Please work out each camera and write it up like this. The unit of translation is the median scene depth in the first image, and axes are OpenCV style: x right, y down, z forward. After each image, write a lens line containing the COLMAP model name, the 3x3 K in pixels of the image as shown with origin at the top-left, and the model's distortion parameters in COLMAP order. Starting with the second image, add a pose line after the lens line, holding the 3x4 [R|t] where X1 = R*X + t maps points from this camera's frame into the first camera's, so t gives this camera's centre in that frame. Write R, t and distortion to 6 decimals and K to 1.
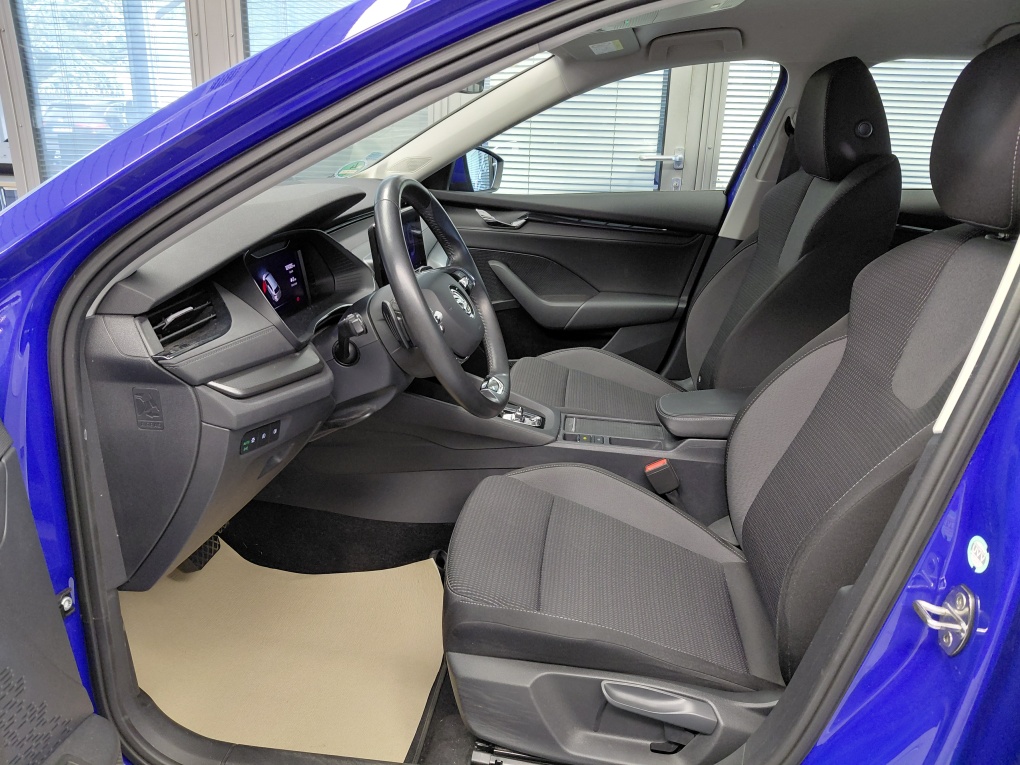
lens RADIAL K [[754.2, 0, 504.5], [0, 754.2, 381.5], [0, 0, 1]] dist [0.051962, -0.103081]
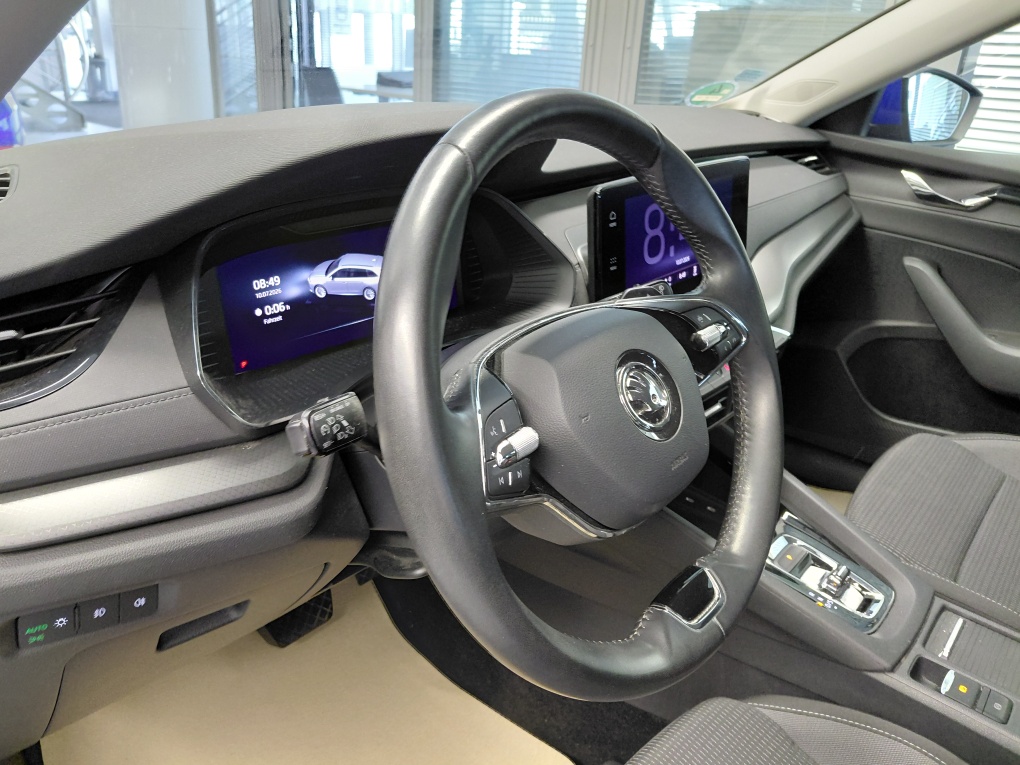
lens RADIAL K [[756.1, 0, 487.1], [0, 756.1, 355.3], [0, 0, 1]] dist [-0.032760, -0.003795]
pose [[0.813949, 0.226774, -0.534846, 0.045533], [-0.198421, 0.973819, 0.110933, -0.083404], [0.546000, 0.015831, 0.837636, 0.316773]]
